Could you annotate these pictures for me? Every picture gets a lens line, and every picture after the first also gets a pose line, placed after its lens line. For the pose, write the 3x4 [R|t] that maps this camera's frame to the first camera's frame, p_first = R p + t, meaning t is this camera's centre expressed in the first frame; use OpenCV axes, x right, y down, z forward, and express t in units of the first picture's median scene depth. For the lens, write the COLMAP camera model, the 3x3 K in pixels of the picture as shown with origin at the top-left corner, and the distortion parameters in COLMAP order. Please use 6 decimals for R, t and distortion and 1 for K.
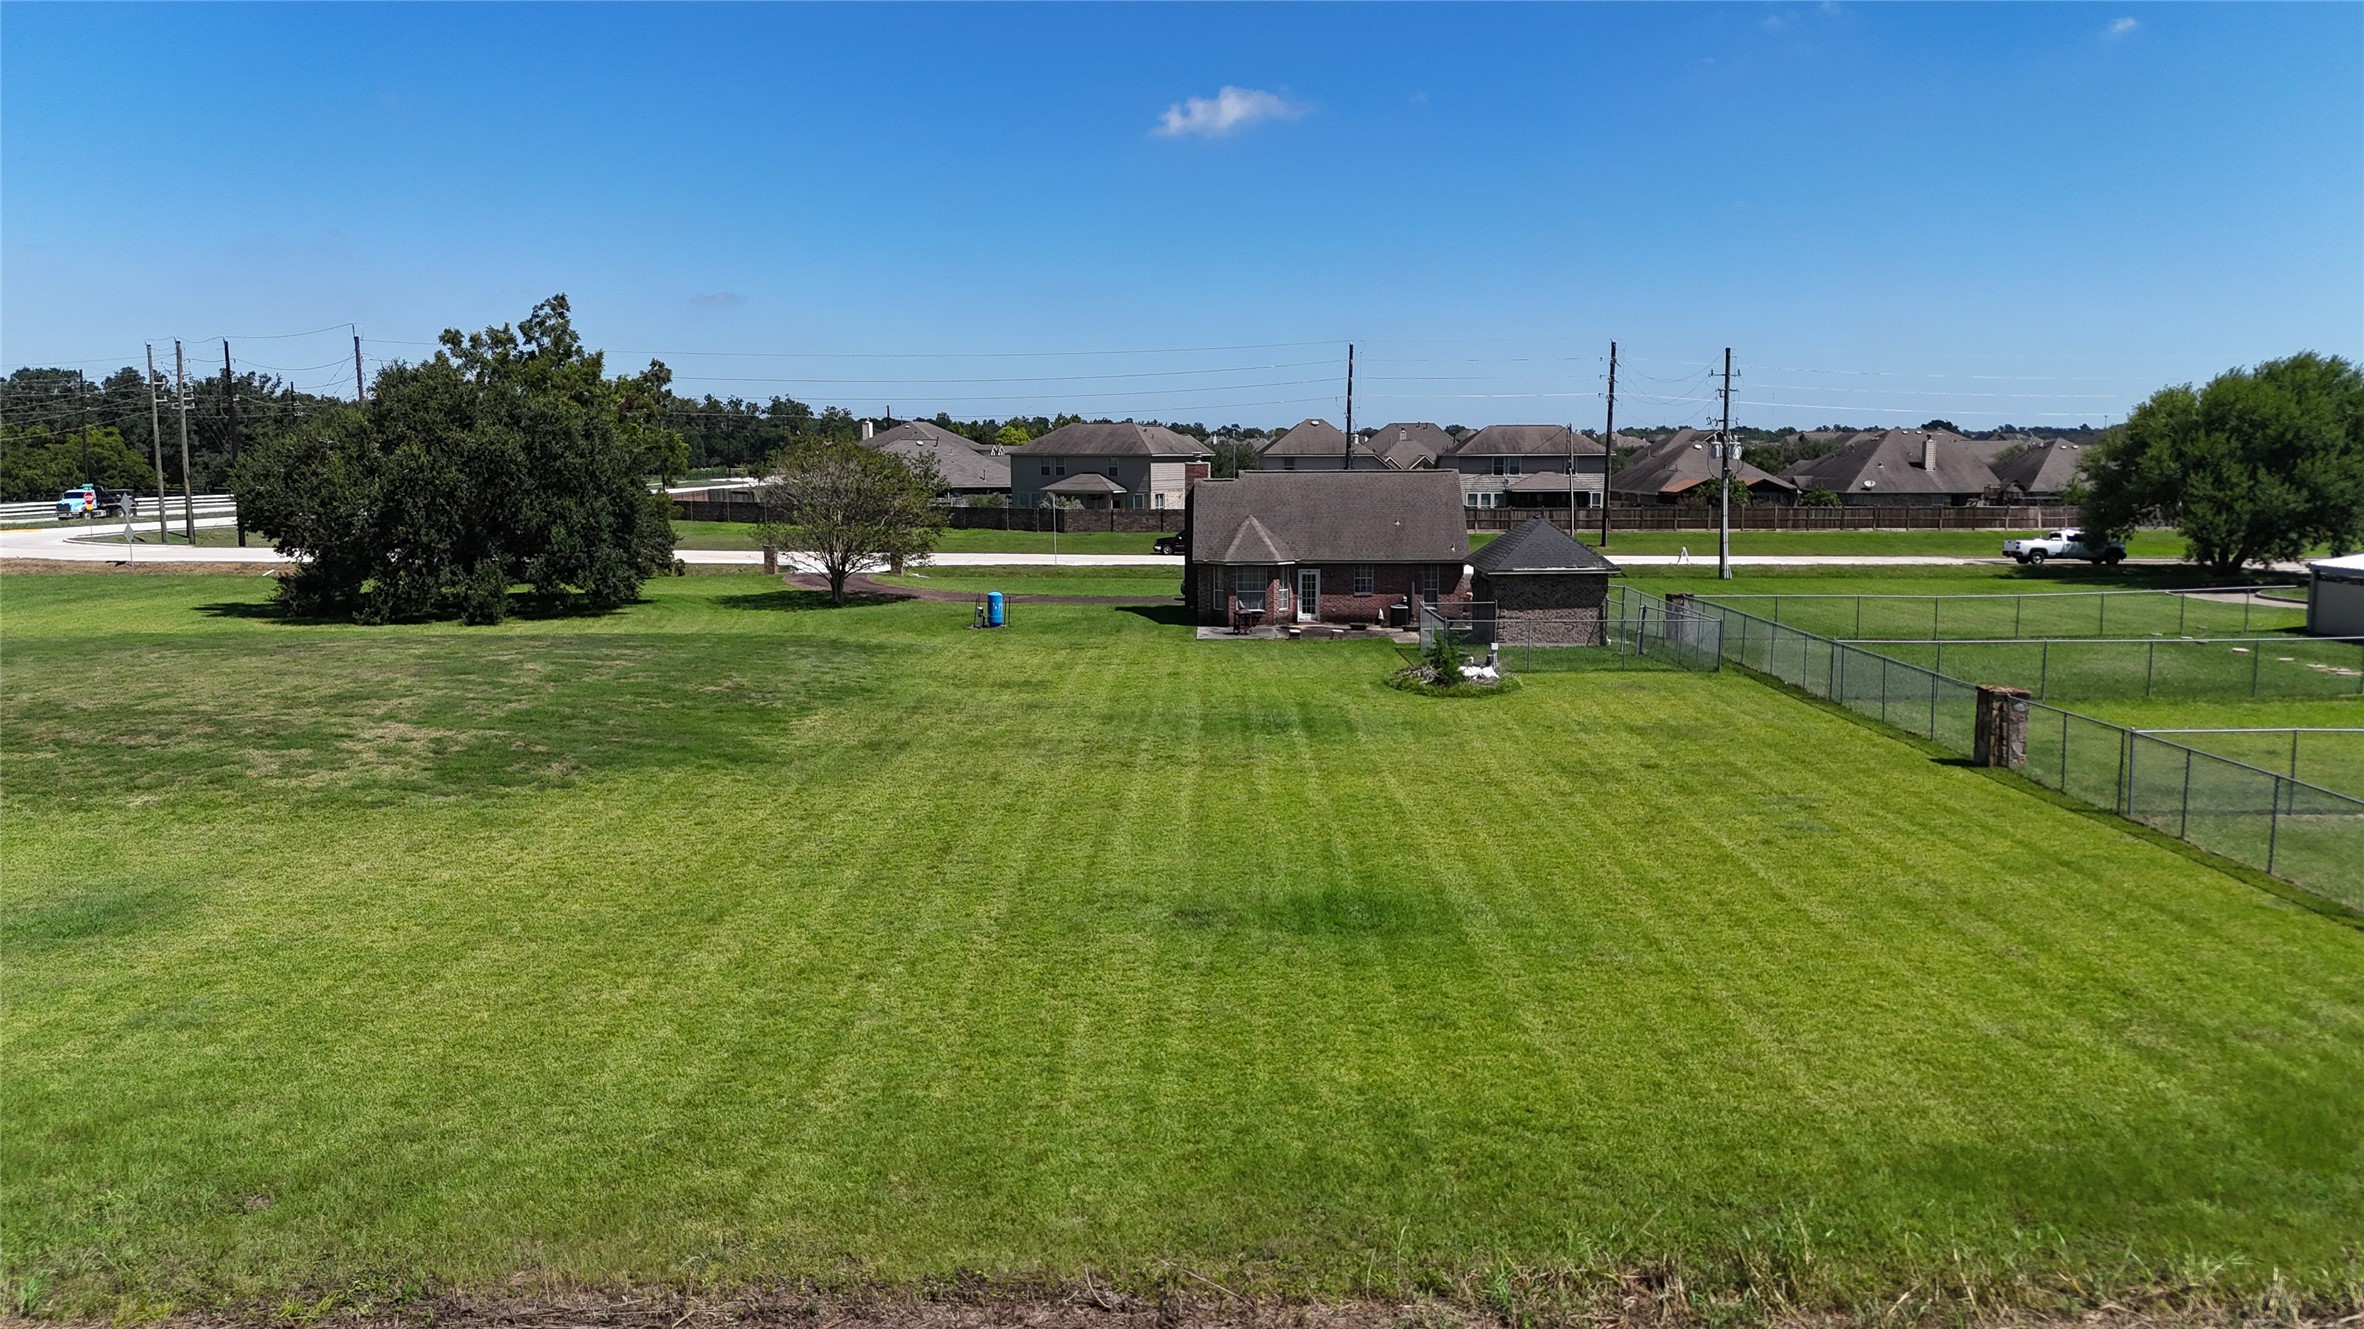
lens RADIAL K [[1736.8, 0, 1192.4], [0, 1736.8, 672.1], [0, 0, 1]] dist [0.084652, -0.084513]
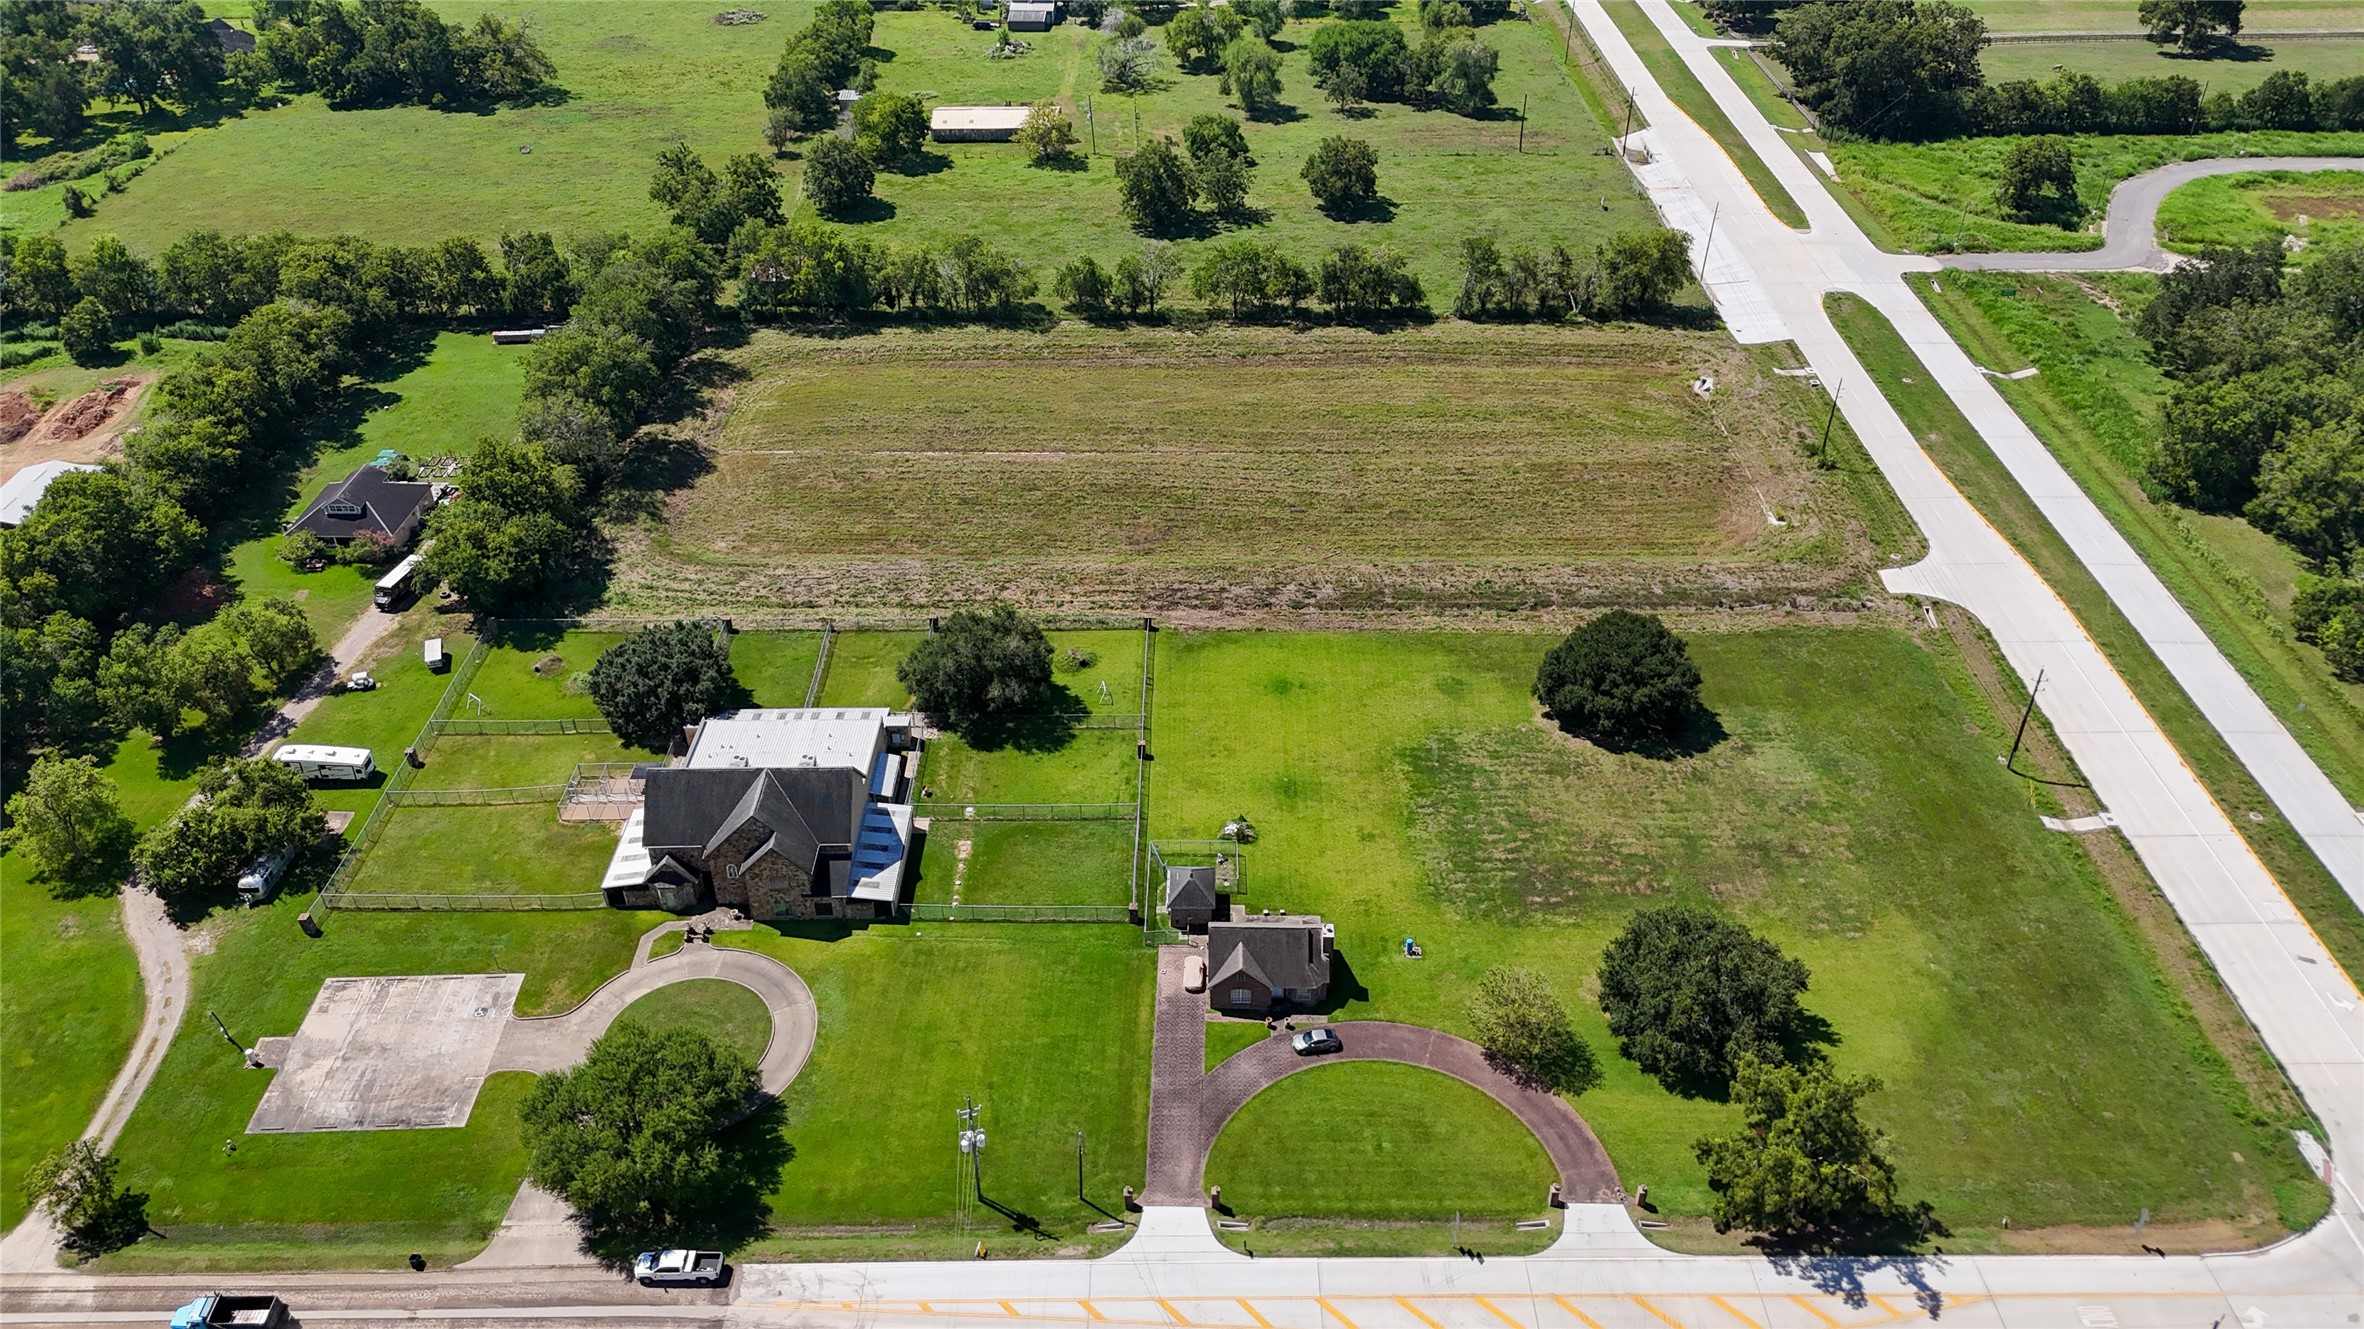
lens RADIAL K [[1736.8, 0, 1192.4], [0, 1736.8, 672.1], [0, 0, 1]] dist [0.084652, -0.084513]
pose [[-0.999987, -0.002985, 0.004025, 0.163676], [0.000500, 0.739749, 0.672883, -1.798407], [-0.004986, 0.672877, -0.739738, 2.367101]]
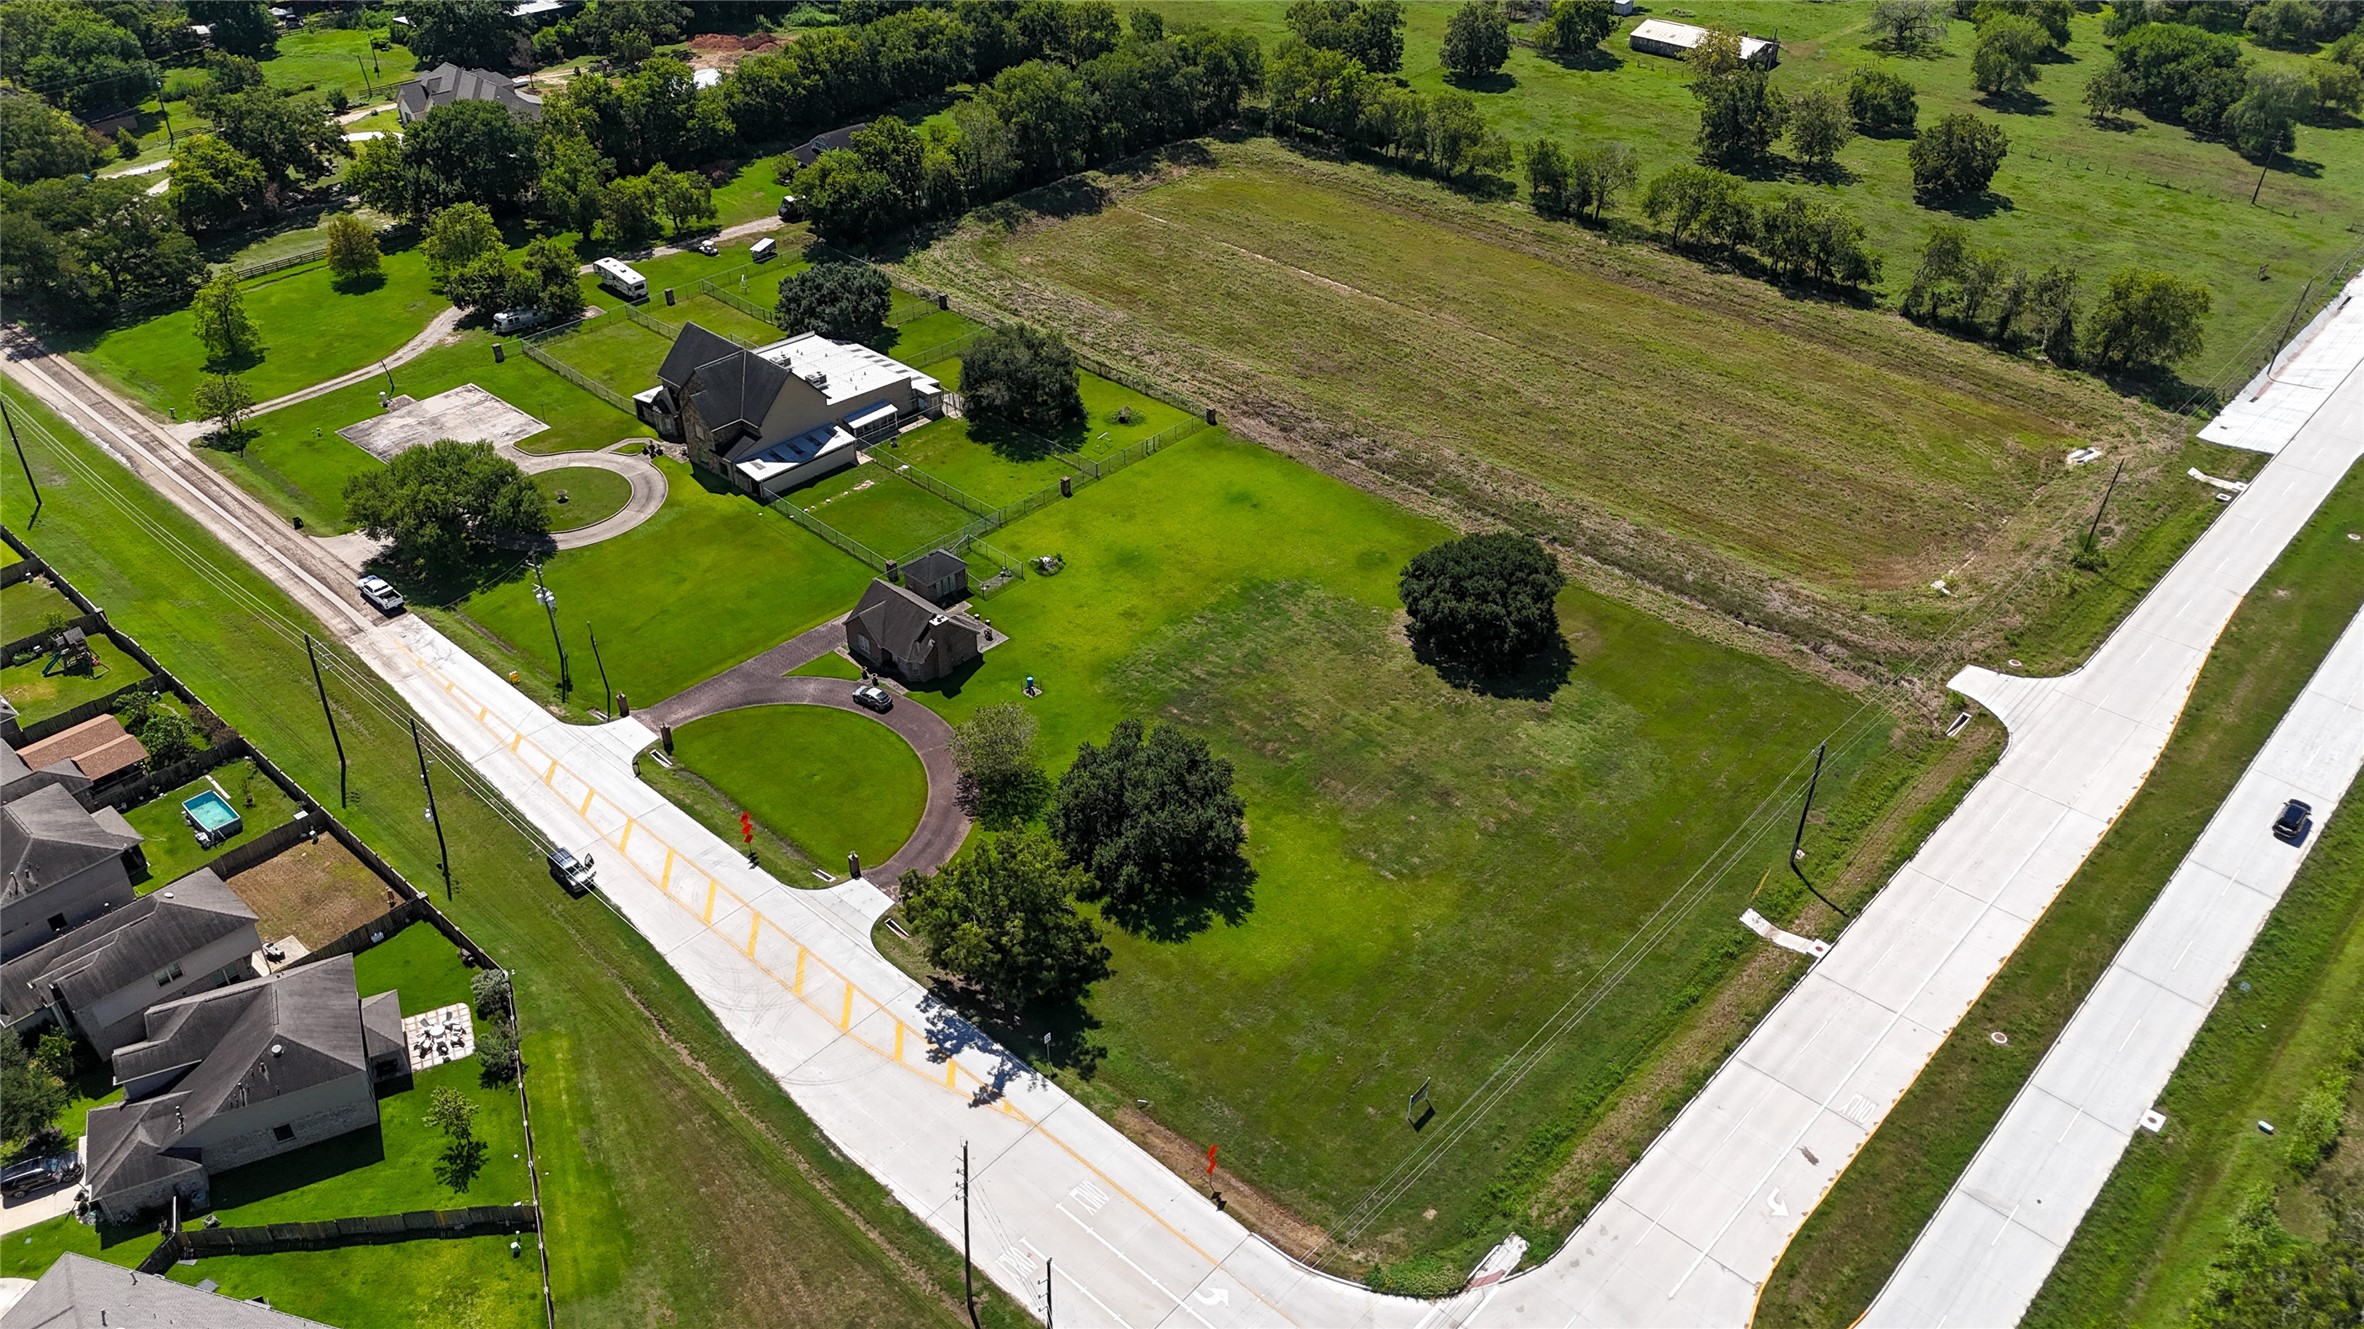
lens RADIAL K [[1750.3, 0, 1190.1], [0, 1750.3, 657.7], [0, 0, 1]] dist [0.060351, -0.058345]
pose [[-0.735983, -0.397386, 0.548099, -1.533802], [0.071000, 0.759830, 0.646234, -1.558868], [-0.673266, 0.514532, -0.531008, 2.029003]]
